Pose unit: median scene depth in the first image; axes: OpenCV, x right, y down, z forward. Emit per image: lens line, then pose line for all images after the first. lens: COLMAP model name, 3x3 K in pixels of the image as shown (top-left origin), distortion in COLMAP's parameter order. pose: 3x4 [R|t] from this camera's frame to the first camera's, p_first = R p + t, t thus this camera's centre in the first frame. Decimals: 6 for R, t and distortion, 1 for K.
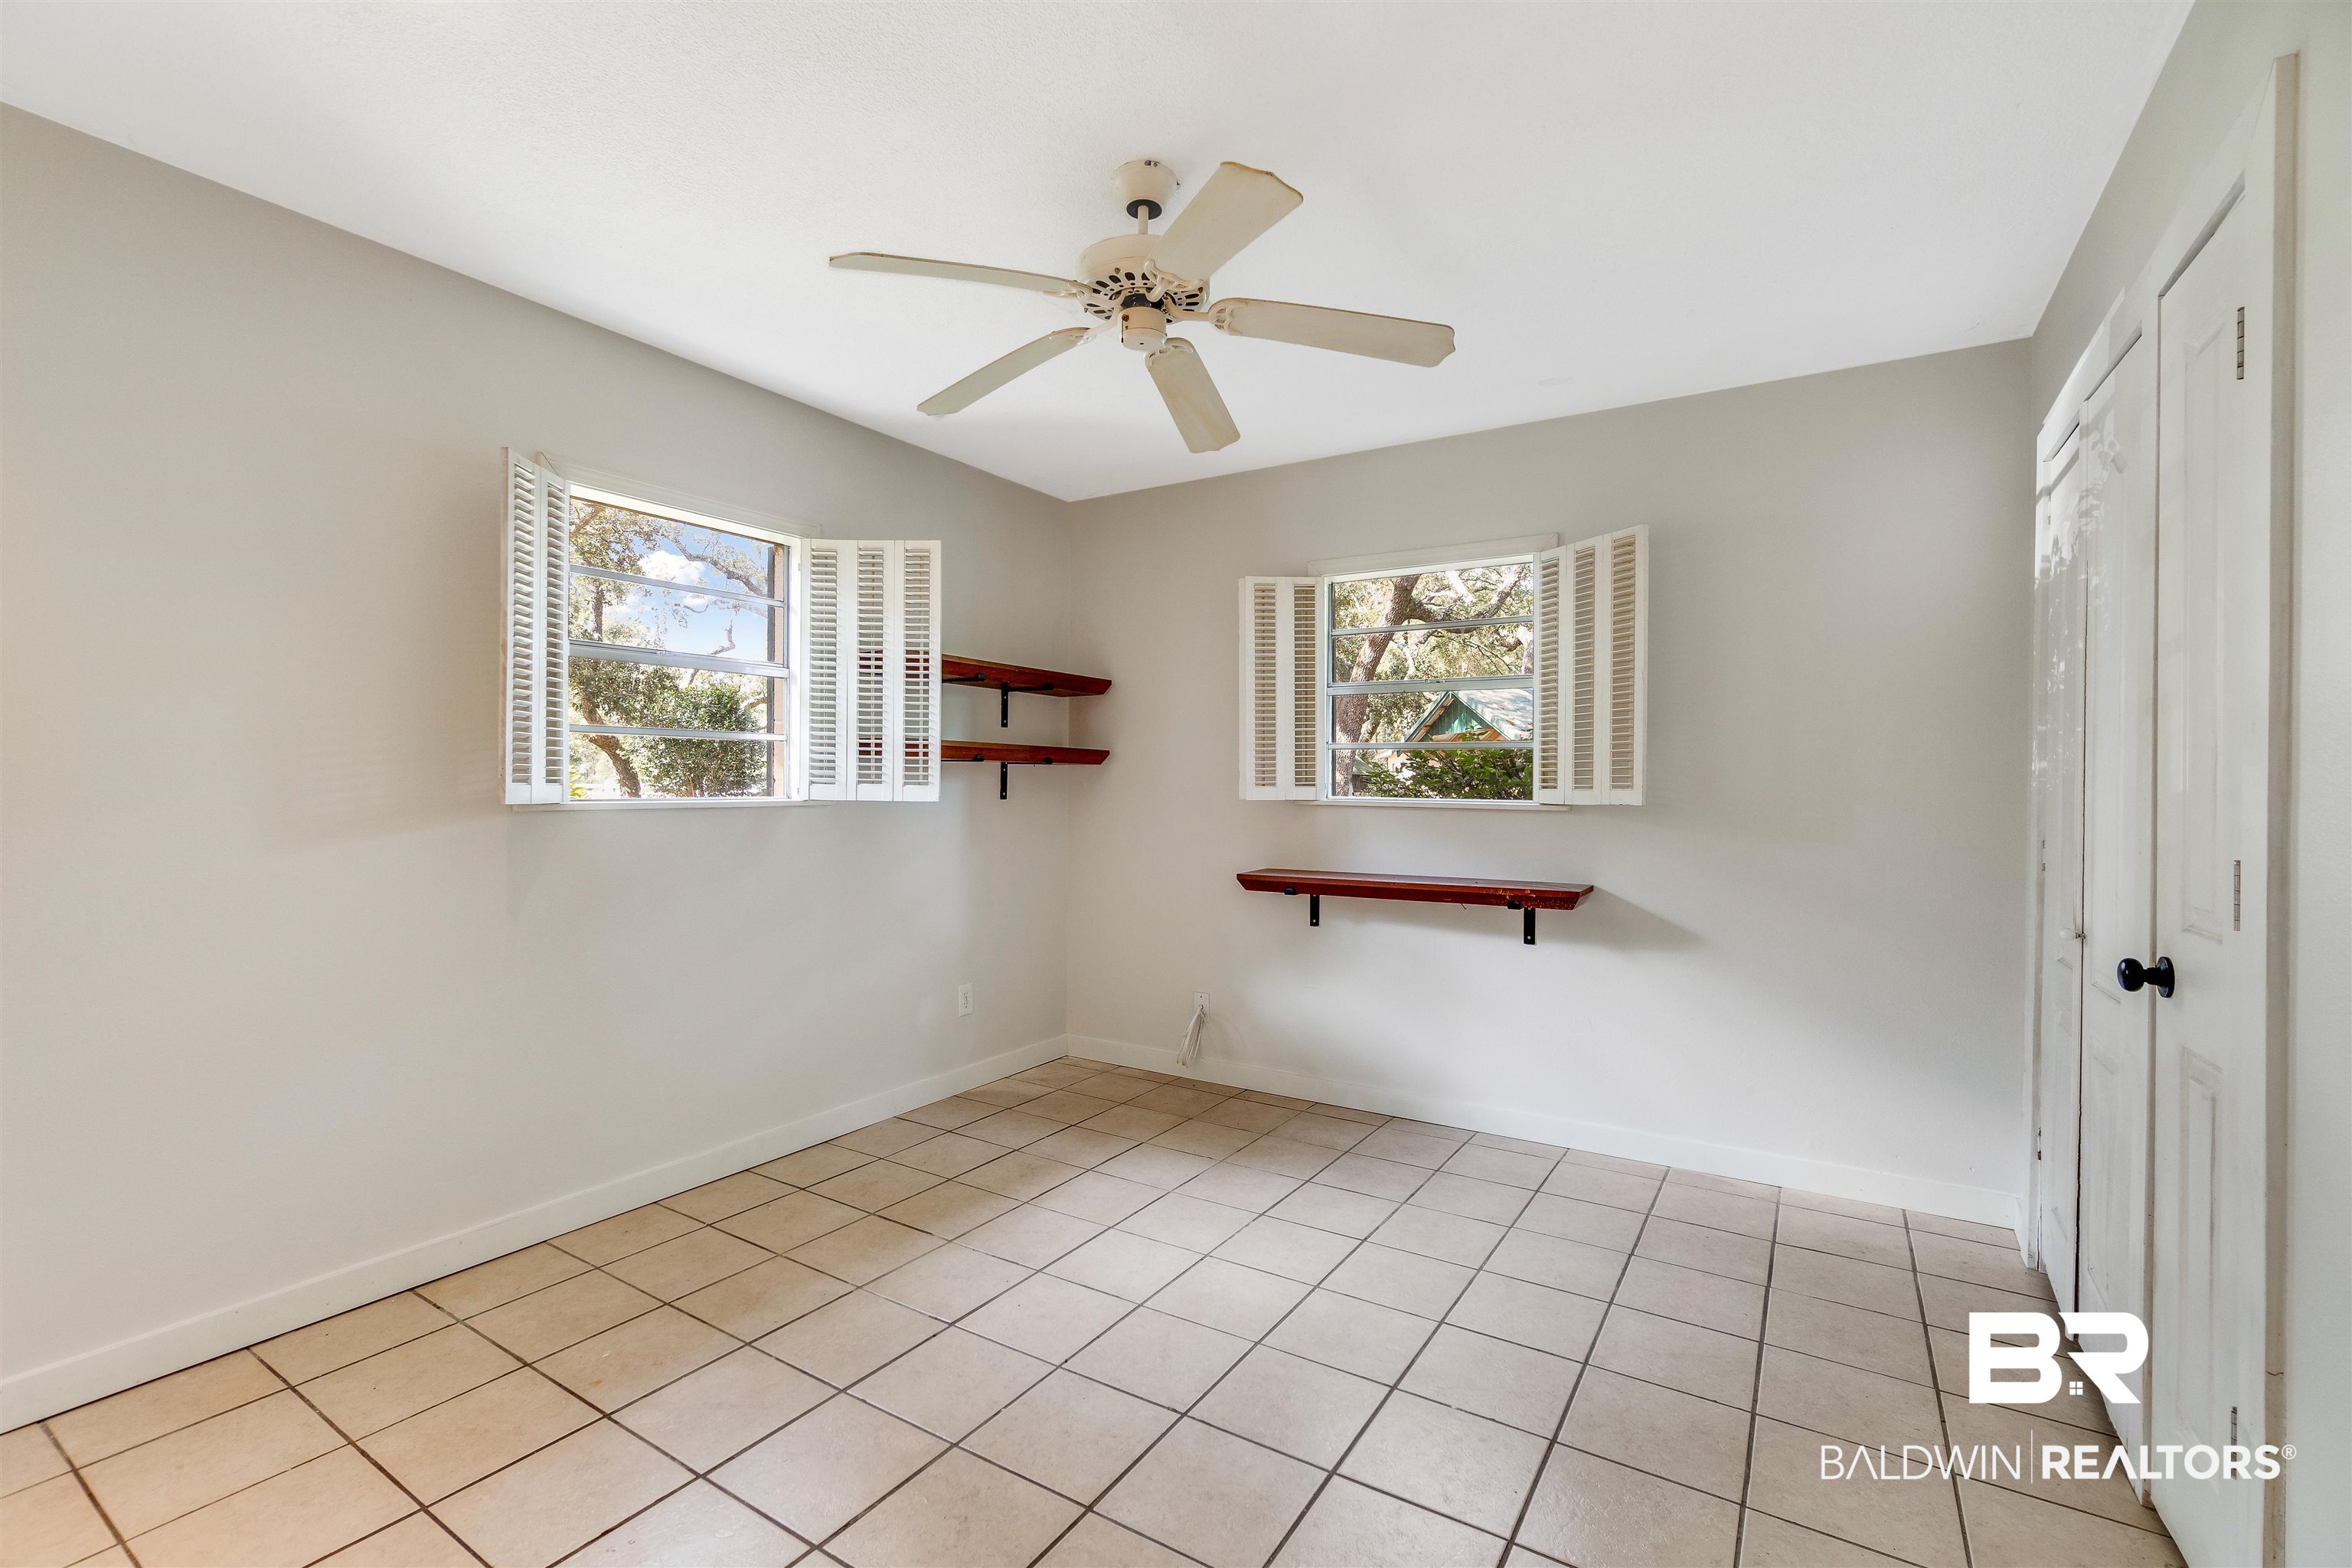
lens RADIAL K [[1015.2, 0, 1155.8], [0, 1015.2, 784.6], [0, 0, 1]] dist [-0.000558, 0.001036]
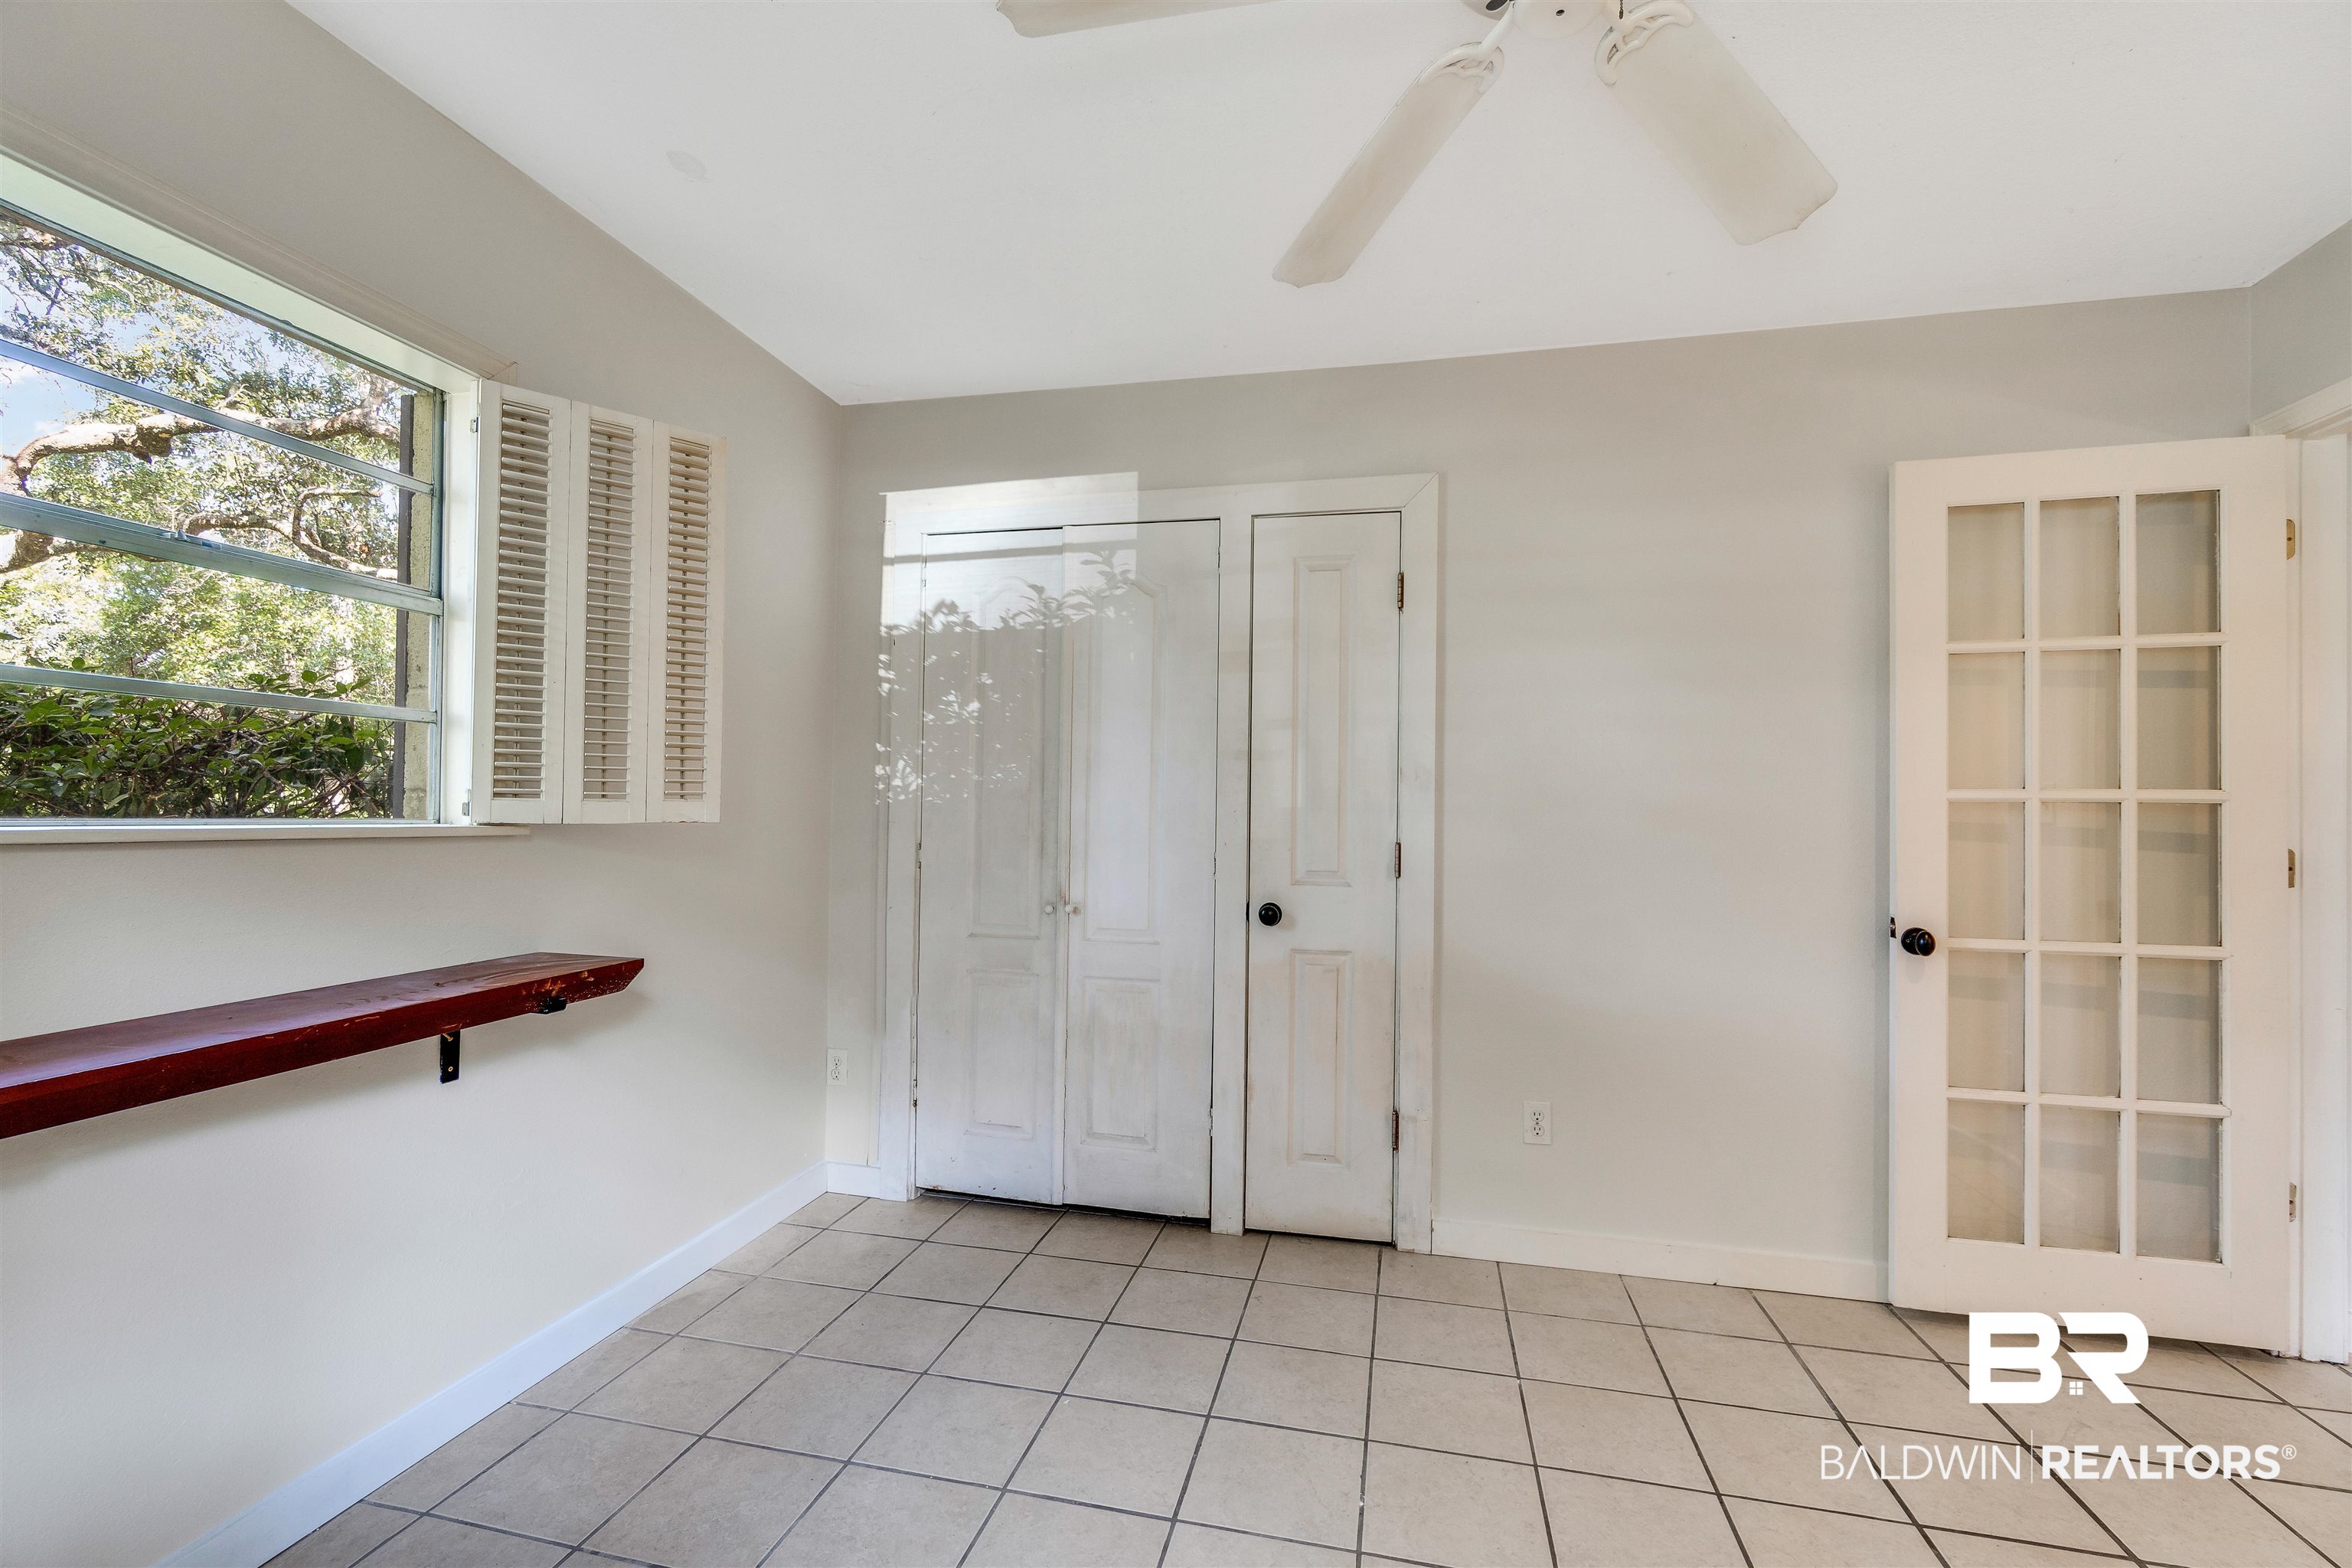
lens RADIAL K [[1034.6, 0, 1150.8], [0, 1034.6, 790.6], [0, 0, 1]] dist [-0.002246, -0.000149]
pose [[-0.332911, 0.004436, 0.942948, -0.311688], [-0.018122, 0.999774, -0.011102, -0.000253], [-0.942784, -0.020784, -0.332756, 0.916662]]
